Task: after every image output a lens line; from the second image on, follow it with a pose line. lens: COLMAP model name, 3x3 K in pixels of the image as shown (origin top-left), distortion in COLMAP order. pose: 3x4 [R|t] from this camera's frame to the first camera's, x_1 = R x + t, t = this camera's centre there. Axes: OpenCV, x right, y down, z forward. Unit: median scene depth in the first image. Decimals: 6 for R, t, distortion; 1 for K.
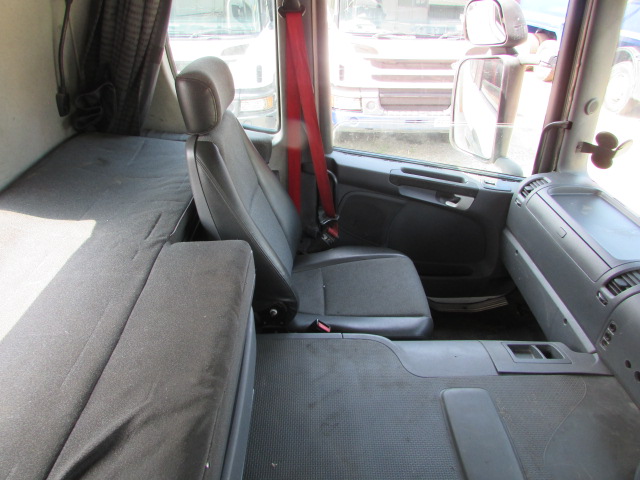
lens RADIAL K [[450.9, 0, 318.3], [0, 450.9, 241.0], [0, 0, 1]] dist [-0.012523, 0.011883]
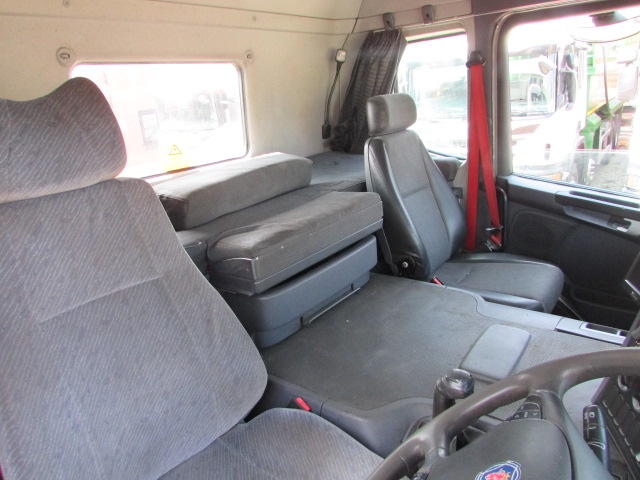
lens RADIAL K [[450.9, 0, 319.5], [0, 450.9, 239.6], [0, 0, 1]] dist [-0.012523, 0.011883]
pose [[0.790806, 0.126605, -0.598830, 0.373123], [-0.239643, 0.964310, -0.112594, 0.222675], [0.563202, 0.232546, 0.792922, -0.182676]]
